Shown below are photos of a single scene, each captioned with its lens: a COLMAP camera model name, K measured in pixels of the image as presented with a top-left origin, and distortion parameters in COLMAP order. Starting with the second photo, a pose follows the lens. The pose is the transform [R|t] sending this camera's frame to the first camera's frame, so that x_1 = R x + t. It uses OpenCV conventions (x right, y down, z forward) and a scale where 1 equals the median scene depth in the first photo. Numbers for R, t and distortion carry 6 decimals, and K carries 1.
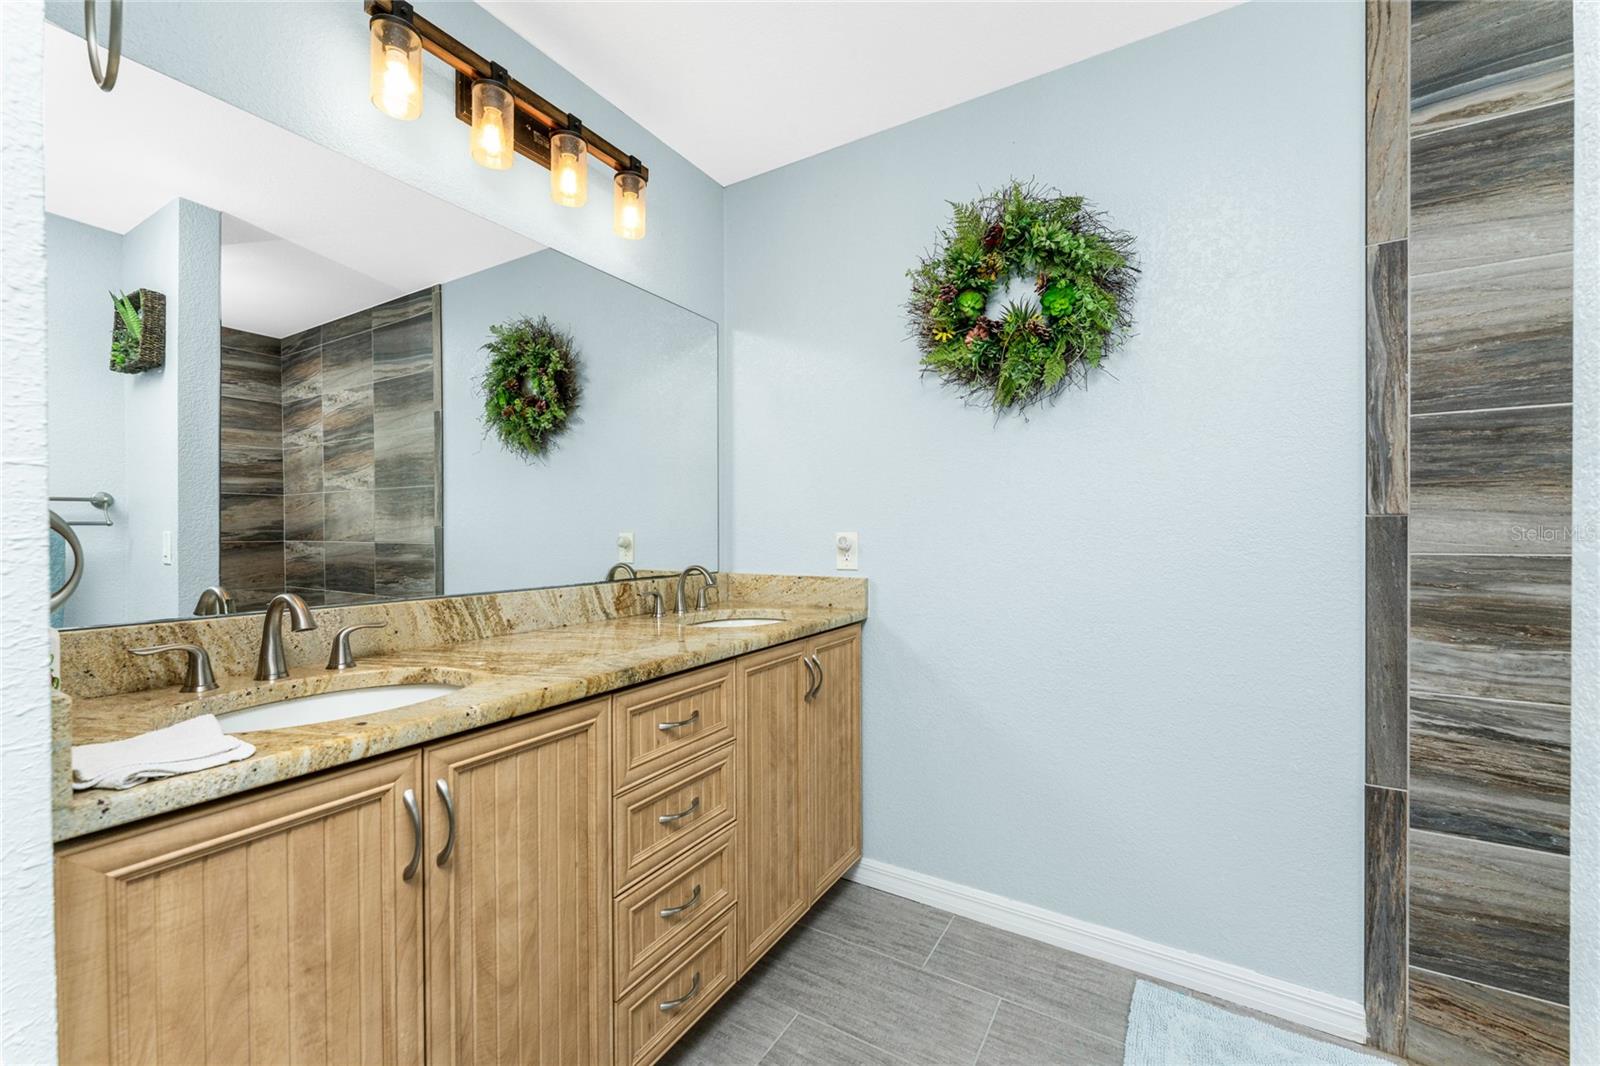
lens RADIAL K [[646.9, 0, 800.0], [0, 646.9, 533.0], [0, 0, 1]] dist [-0.030650, -0.000063]
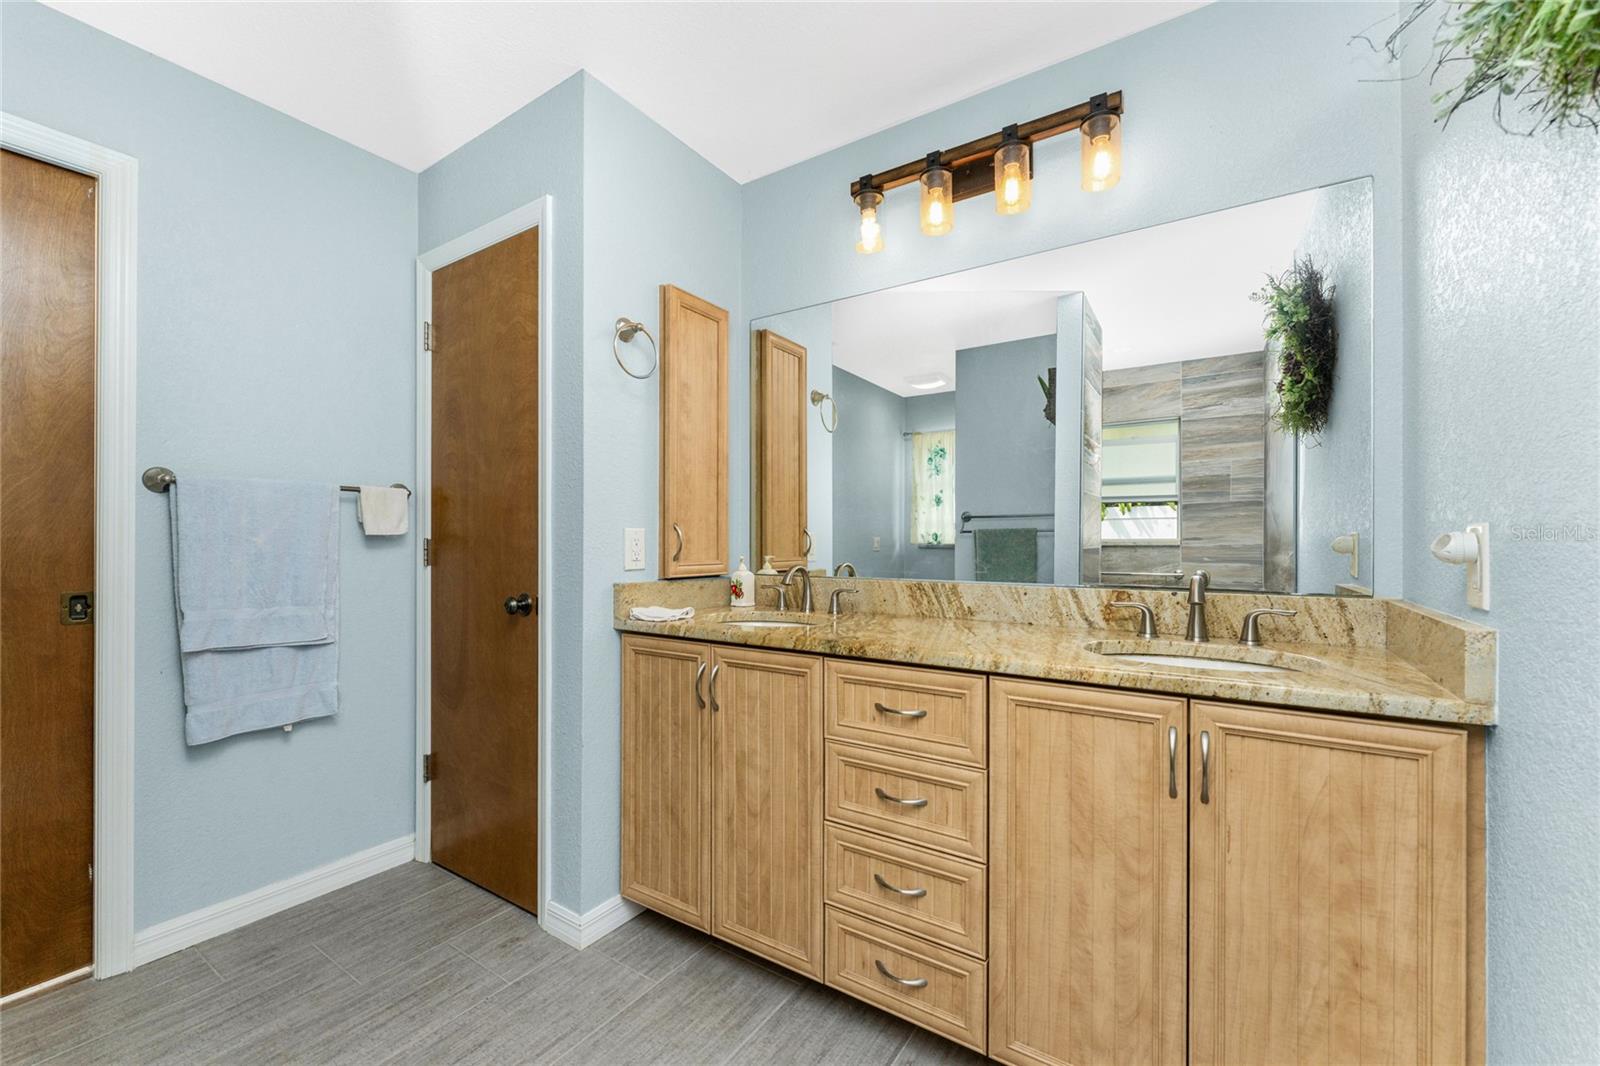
lens RADIAL K [[645.7, 0, 801.4], [0, 645.7, 540.3], [0, 0, 1]] dist [-0.001656, -0.000362]
pose [[-0.051172, 0.004226, -0.998681, 0.782563], [-0.002369, 0.999988, 0.004353, 0.010069], [0.998687, 0.002589, -0.051162, 0.804047]]
